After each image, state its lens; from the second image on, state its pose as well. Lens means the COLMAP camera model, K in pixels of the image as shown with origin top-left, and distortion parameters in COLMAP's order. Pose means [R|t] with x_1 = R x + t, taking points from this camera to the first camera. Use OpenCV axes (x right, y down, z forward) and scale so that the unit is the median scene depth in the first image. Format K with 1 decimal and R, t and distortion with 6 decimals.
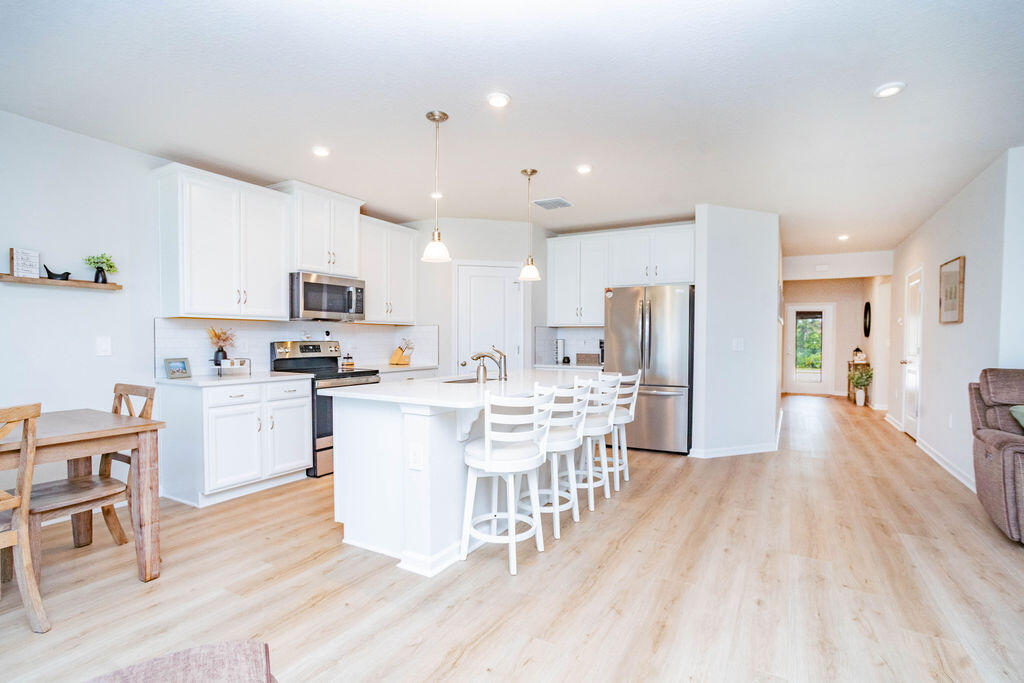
lens RADIAL K [[499.2, 0, 511.1], [0, 499.2, 333.7], [0, 0, 1]] dist [-0.023309, 0.004128]
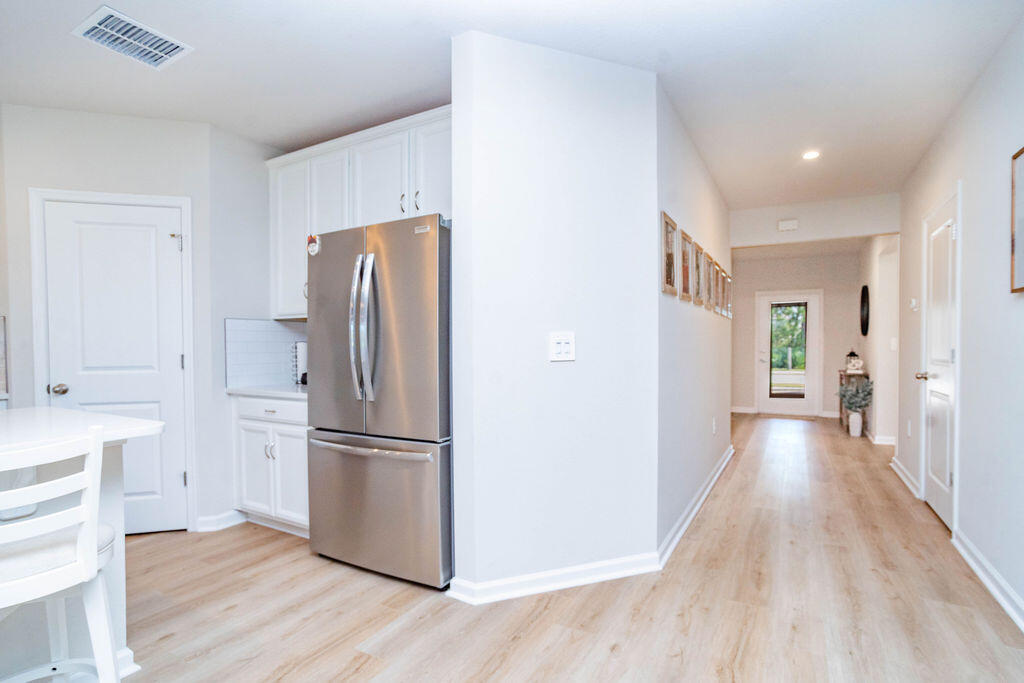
lens RADIAL K [[499.2, 0, 502.0], [0, 499.2, 344.3], [0, 0, 1]] dist [-0.023309, 0.004128]
pose [[0.999691, -0.008980, -0.023172, 0.278989], [0.009213, 0.999908, 0.009975, 0.008891], [0.023080, -0.010186, 0.999682, 0.364004]]
